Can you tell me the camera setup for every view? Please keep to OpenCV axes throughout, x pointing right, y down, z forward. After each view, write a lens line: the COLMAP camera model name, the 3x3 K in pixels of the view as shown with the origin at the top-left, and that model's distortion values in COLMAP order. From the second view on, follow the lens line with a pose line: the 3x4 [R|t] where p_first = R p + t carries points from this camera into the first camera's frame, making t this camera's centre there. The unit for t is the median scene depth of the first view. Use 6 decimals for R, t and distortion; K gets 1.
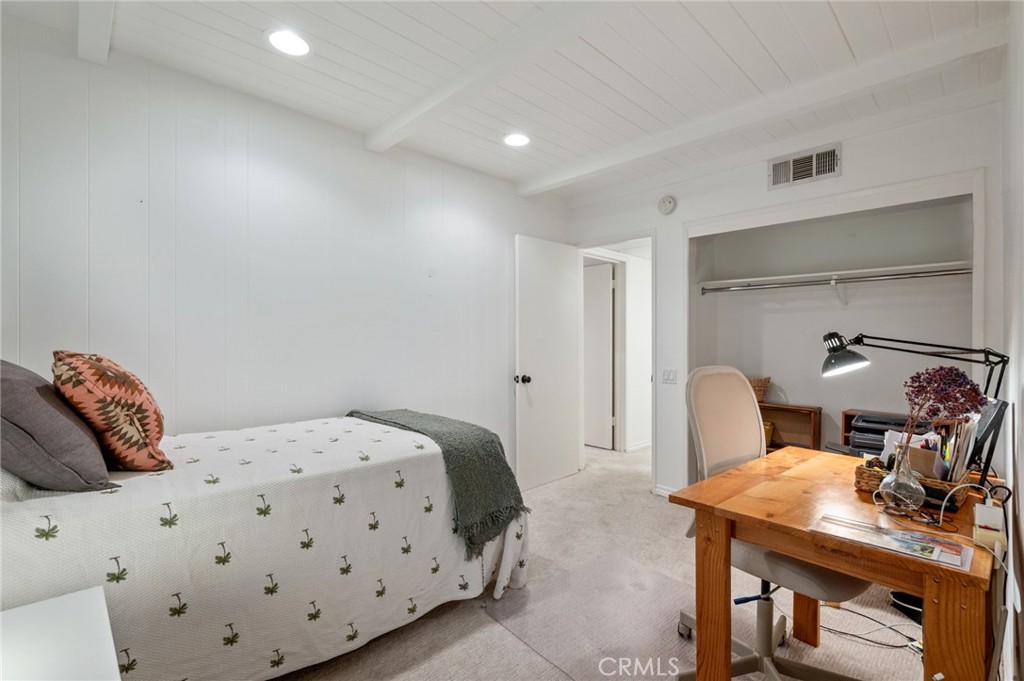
lens RADIAL K [[464.0, 0, 512.0], [0, 464.0, 340.5], [0, 0, 1]] dist [-0.002032, -0.000394]
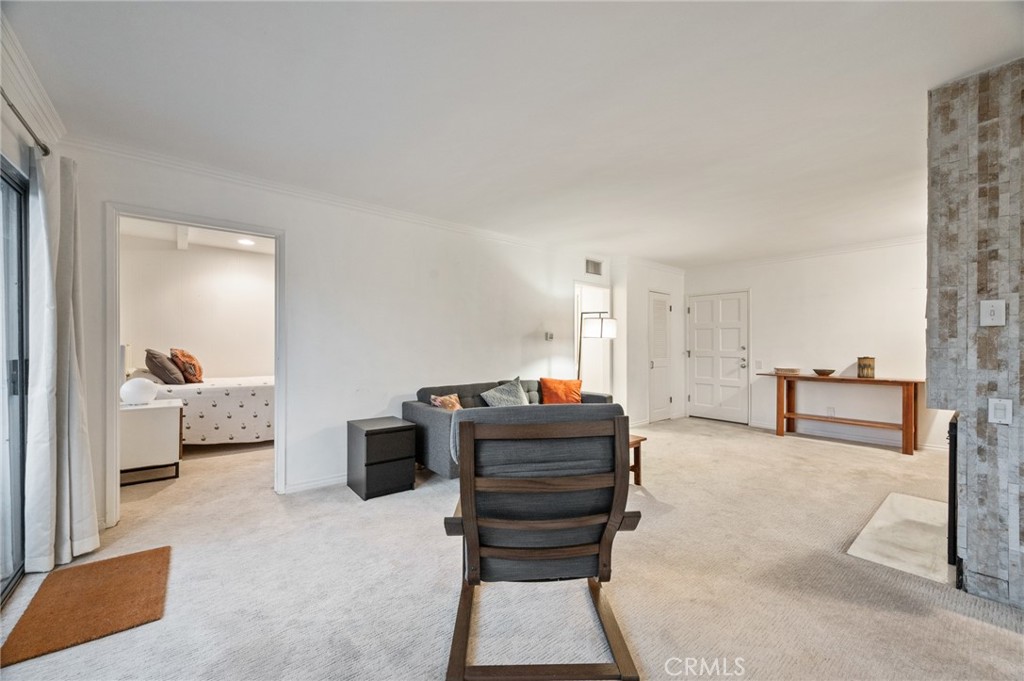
lens RADIAL K [[406.8, 0, 513.6], [0, 406.8, 346.5], [0, 0, 1]] dist [0.000495, 0.000036]
pose [[0.996229, -0.003230, -0.086697, 1.912264], [0.003542, 0.999988, 0.003441, 0.004698], [0.086685, -0.003735, 0.996229, -1.895449]]
